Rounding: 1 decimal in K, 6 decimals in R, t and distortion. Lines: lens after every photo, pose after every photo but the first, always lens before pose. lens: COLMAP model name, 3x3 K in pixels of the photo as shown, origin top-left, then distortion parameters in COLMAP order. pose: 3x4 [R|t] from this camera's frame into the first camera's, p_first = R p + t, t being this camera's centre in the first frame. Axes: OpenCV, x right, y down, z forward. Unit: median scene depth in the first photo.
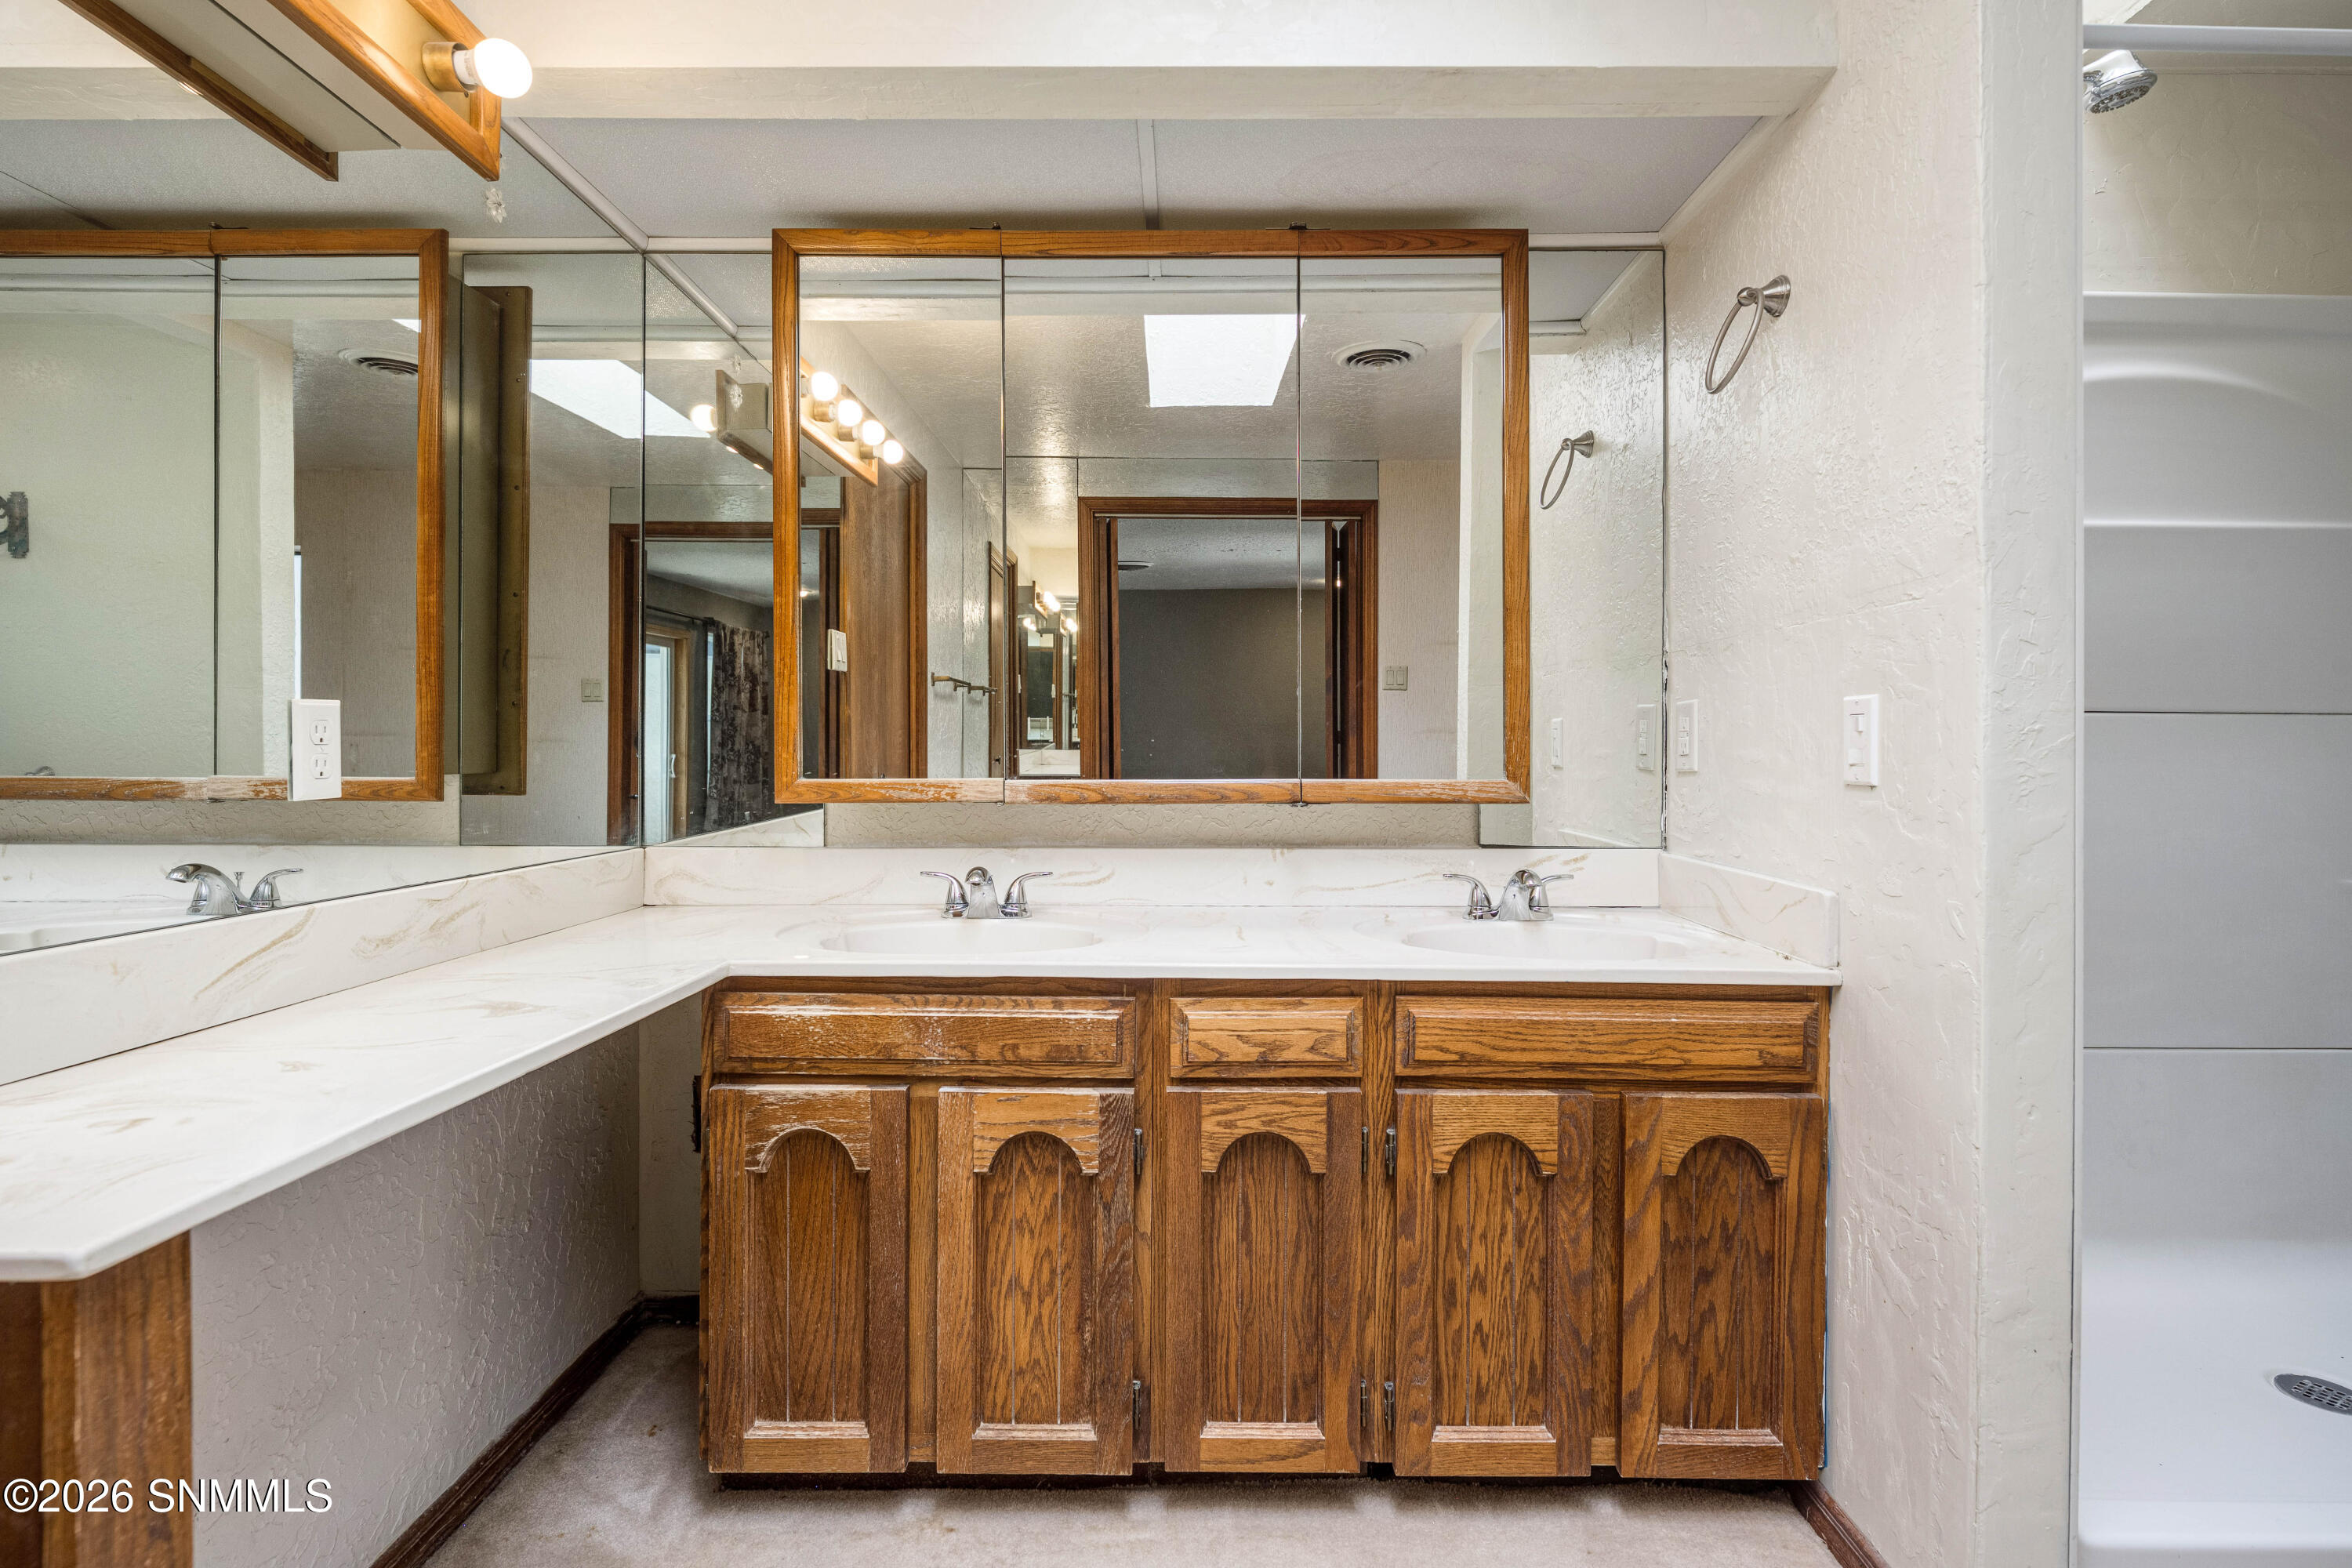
lens RADIAL K [[1043.5, 0, 1178.8], [0, 1043.5, 765.1], [0, 0, 1]] dist [-0.000813, 0.000229]
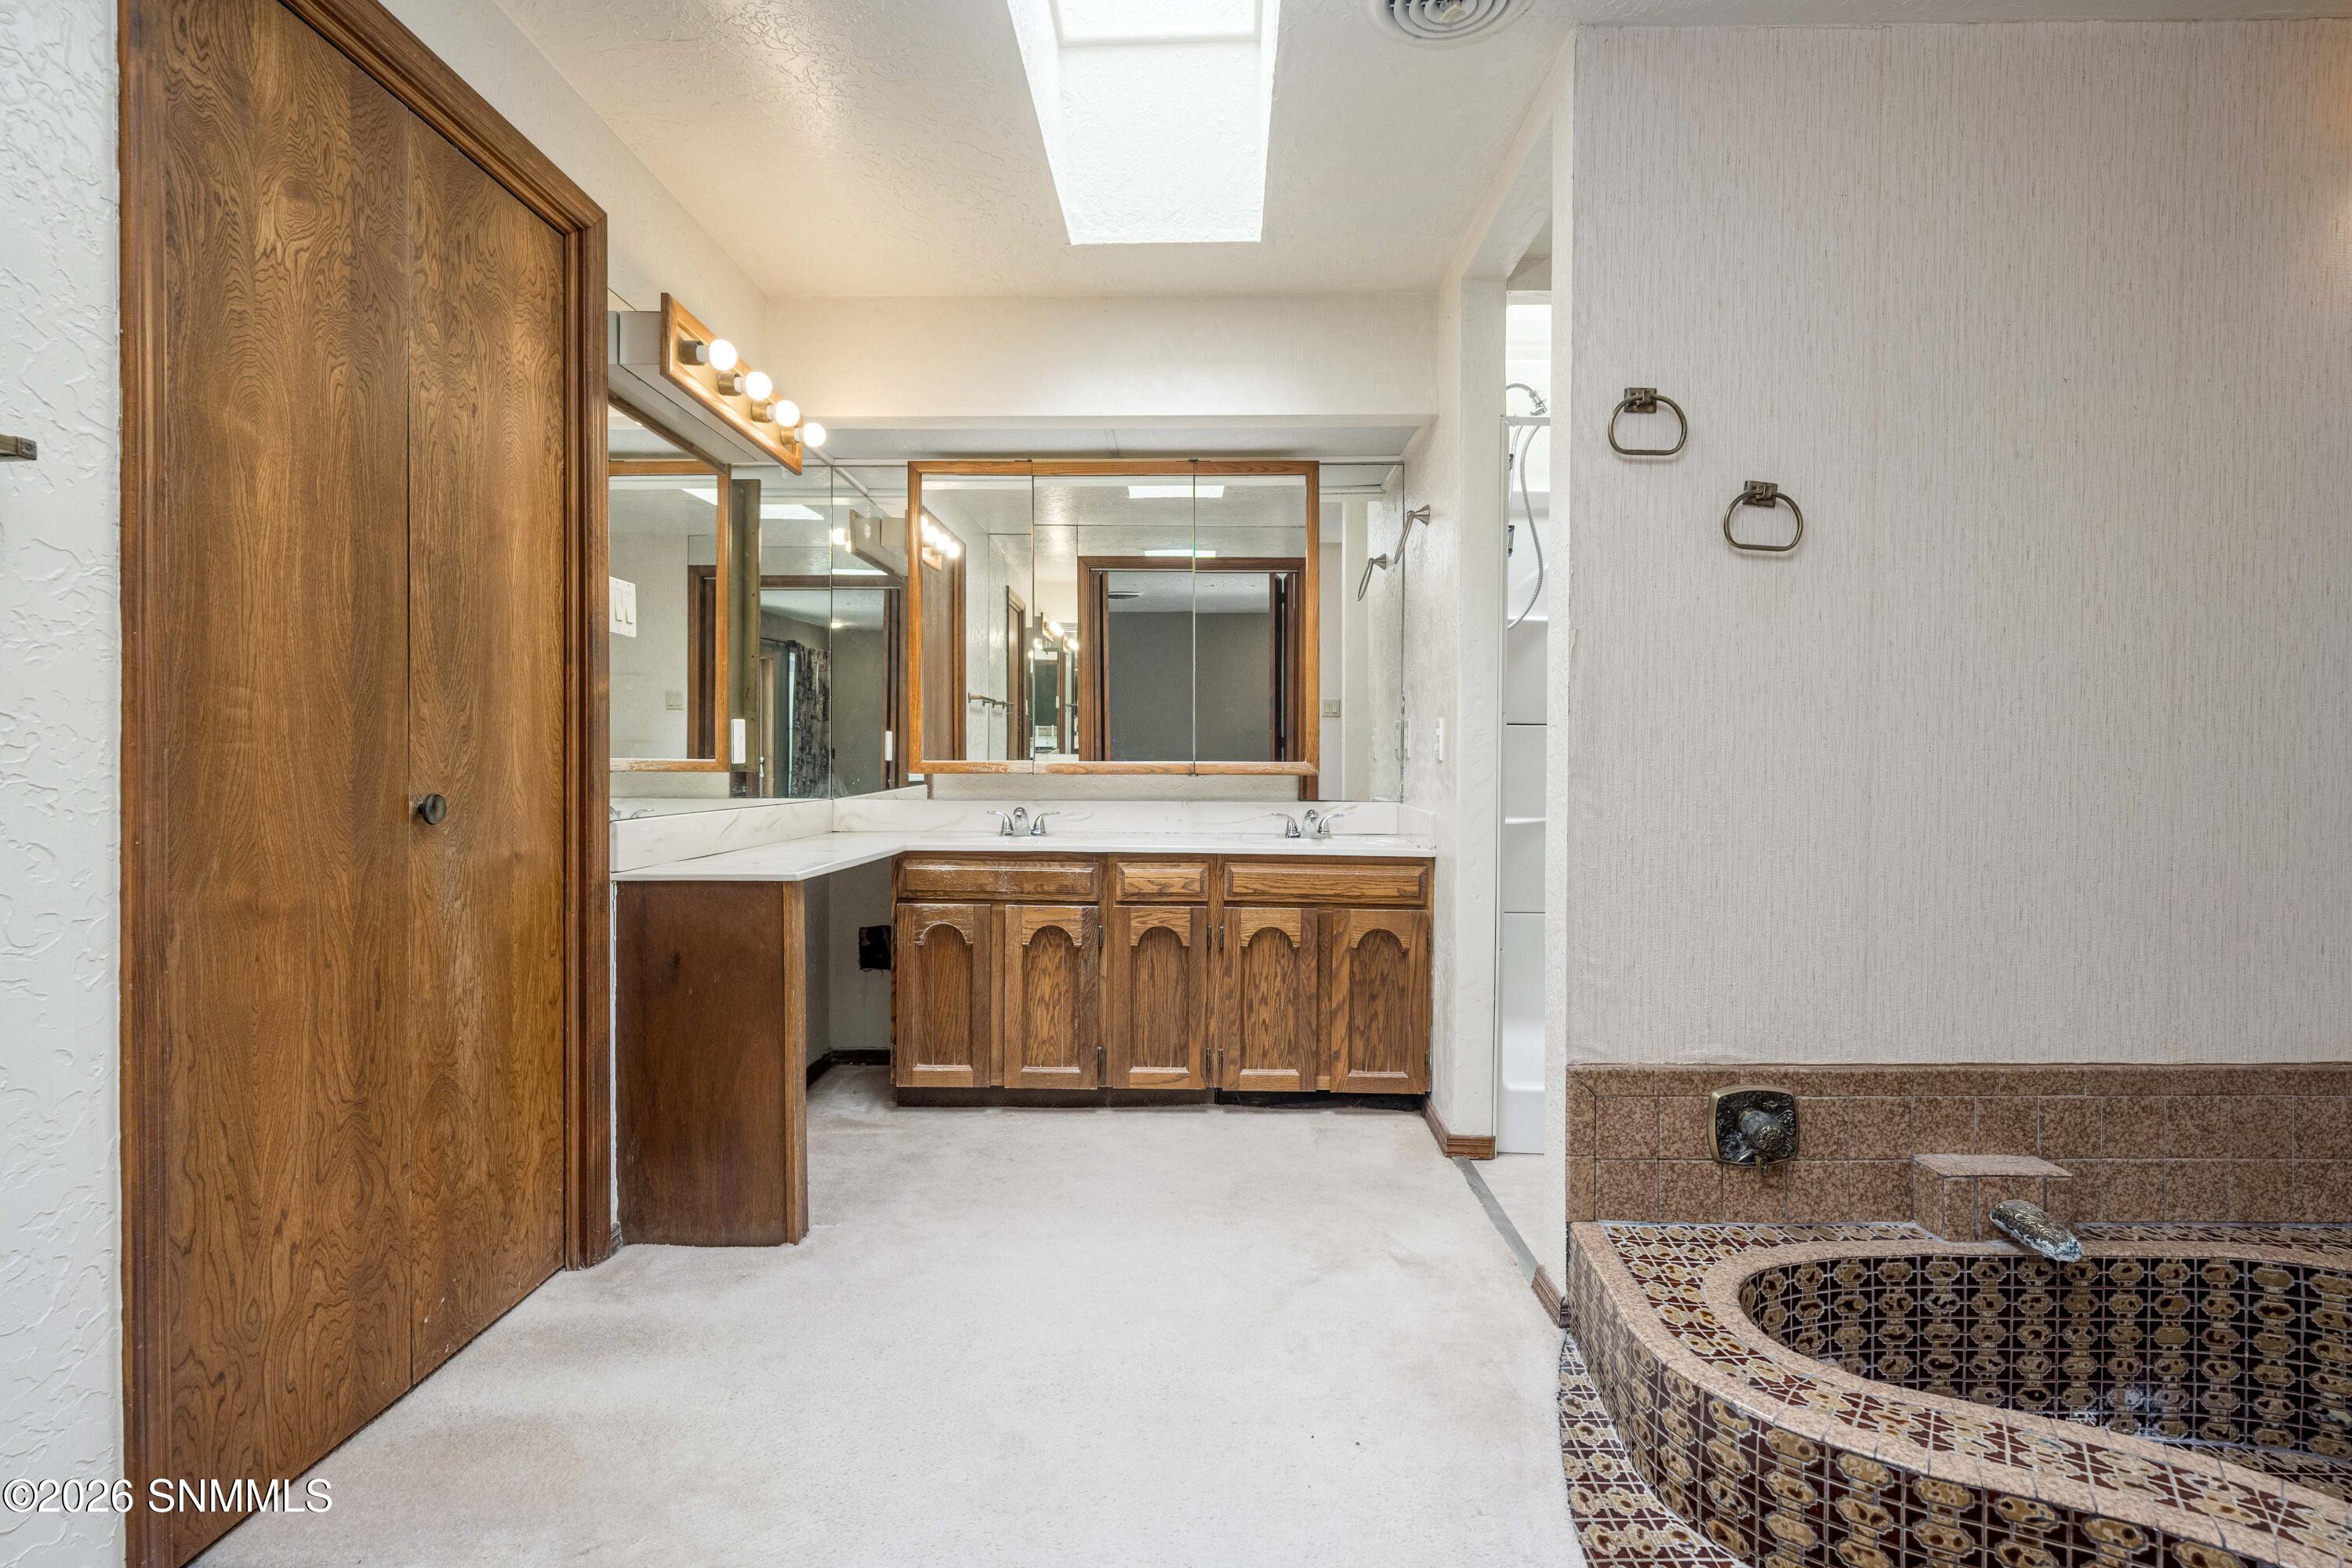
lens RADIAL K [[1145.6, 0, 1174.8], [0, 1145.6, 776.0], [0, 0, 1]] dist [-0.001756, -0.000387]
pose [[0.999870, 0.002621, -0.015937, 0.145130], [-0.002493, 0.999964, 0.008051, 0.030254], [0.015958, -0.008010, 0.999841, -1.286240]]
